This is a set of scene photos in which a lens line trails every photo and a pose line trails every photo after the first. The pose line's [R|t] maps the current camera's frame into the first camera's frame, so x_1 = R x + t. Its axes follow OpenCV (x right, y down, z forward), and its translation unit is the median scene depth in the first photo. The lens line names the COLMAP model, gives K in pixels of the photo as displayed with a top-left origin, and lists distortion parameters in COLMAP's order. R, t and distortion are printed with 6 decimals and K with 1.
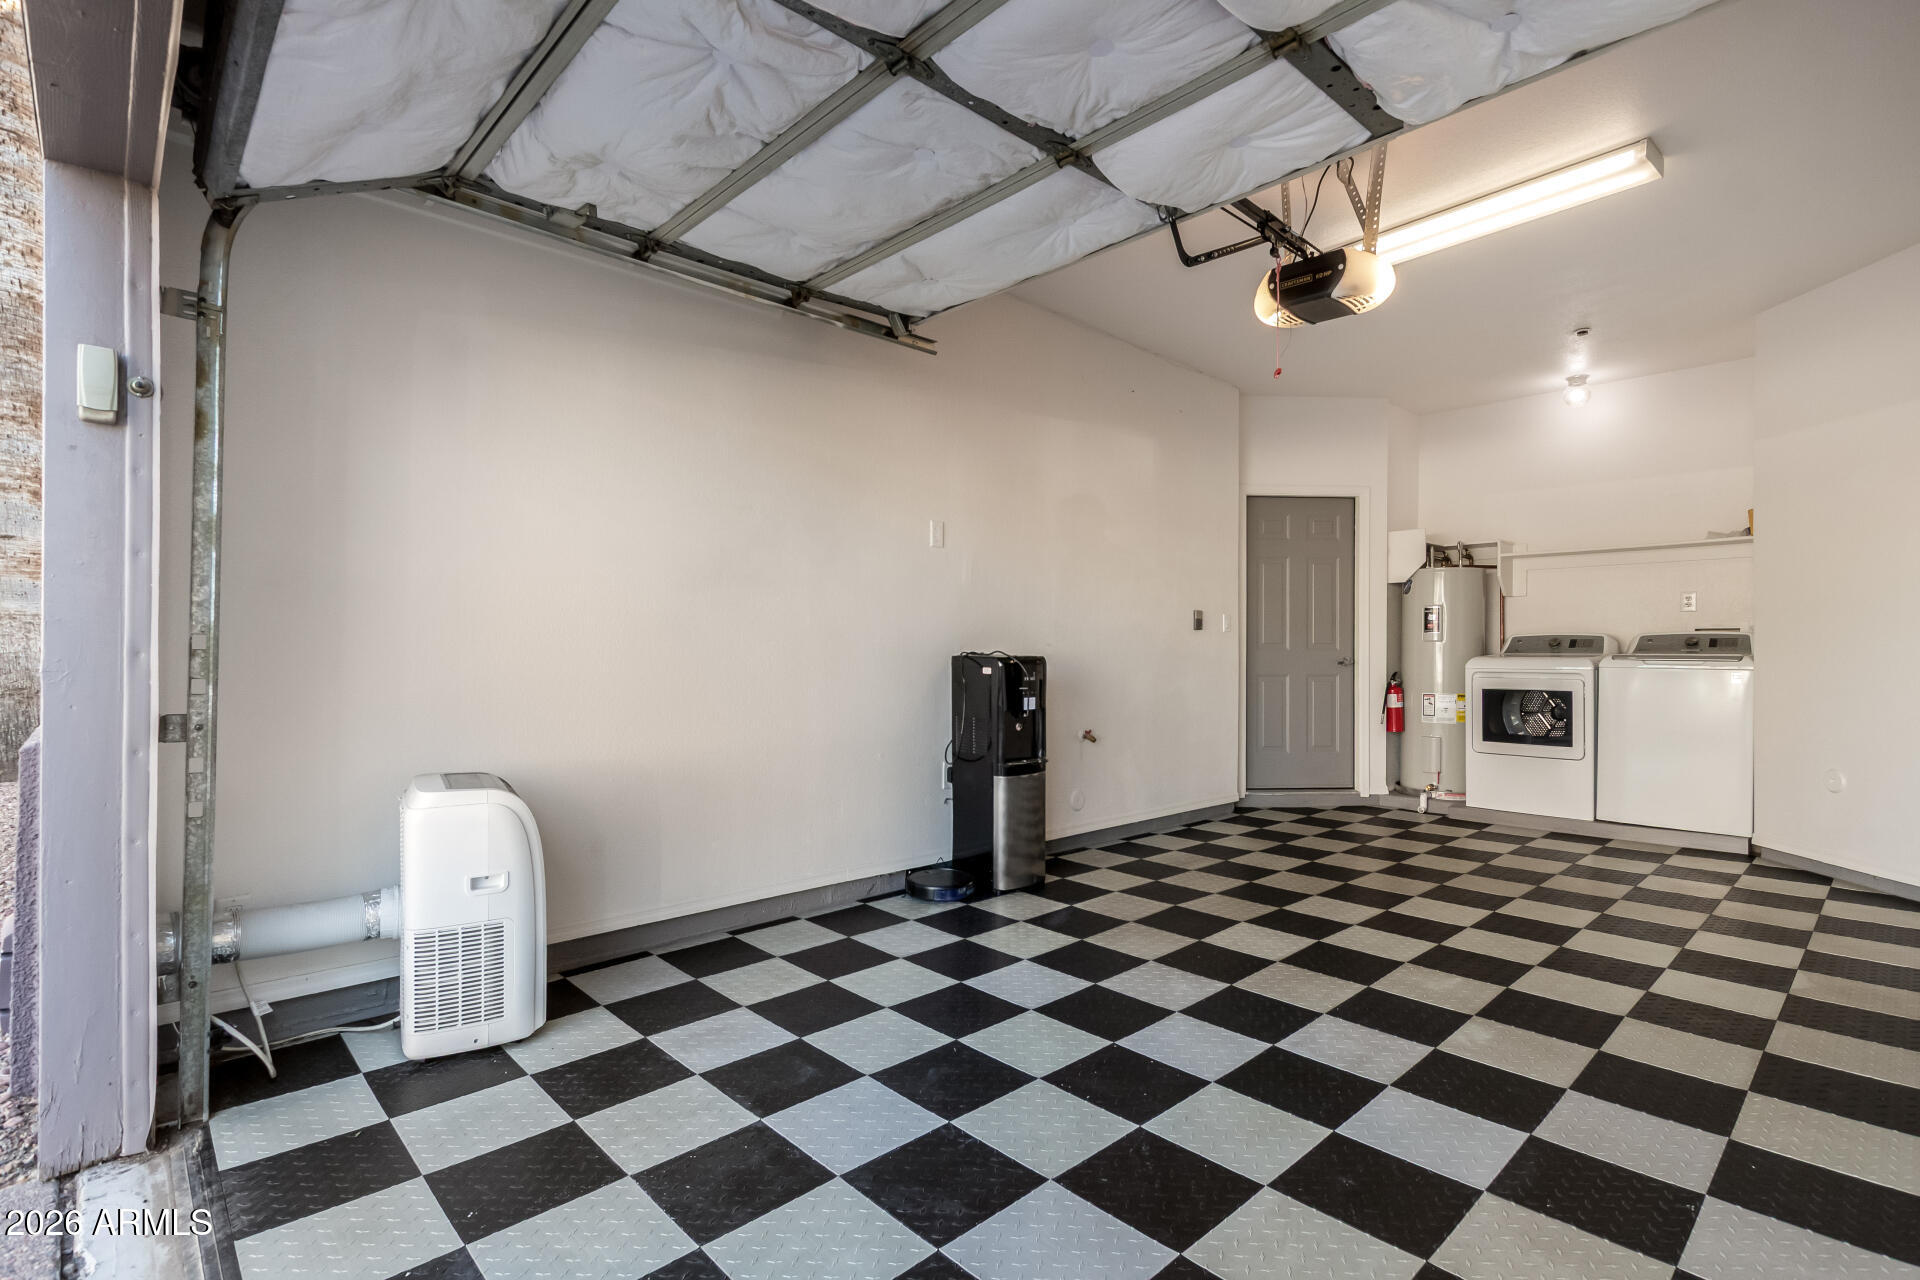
lens RADIAL K [[902.9, 0, 965.1], [0, 902.9, 642.4], [0, 0, 1]] dist [0.002862, -0.000194]
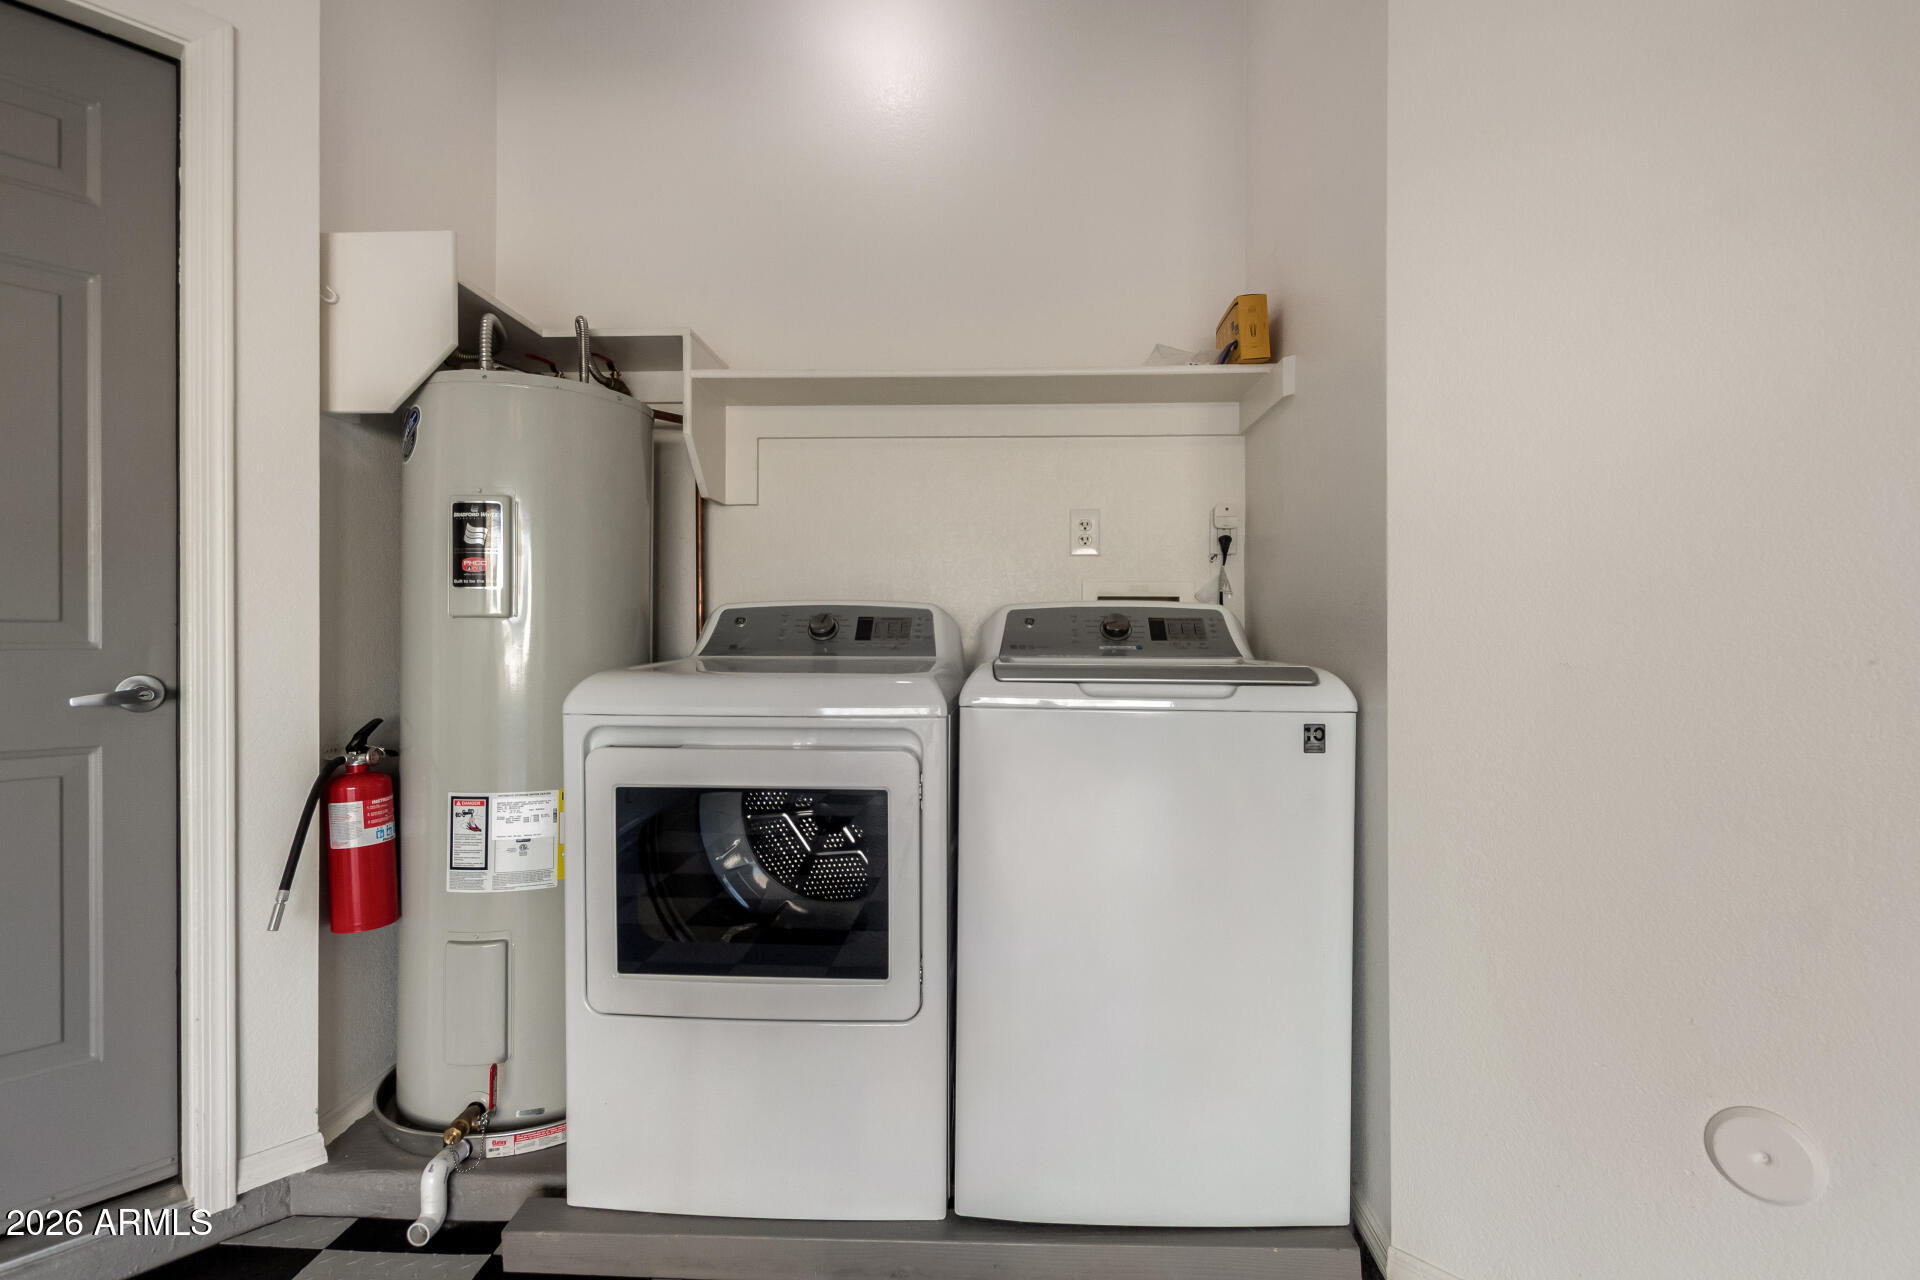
lens RADIAL K [[902.9, 0, 965.1], [0, 902.9, 642.4], [0, 0, 1]] dist [0.002862, -0.000194]
pose [[0.717898, -0.005282, 0.696129, 0.425730], [-0.007882, 0.999845, 0.015715, 0.000716], [-0.696104, -0.016769, 0.717745, 0.677710]]
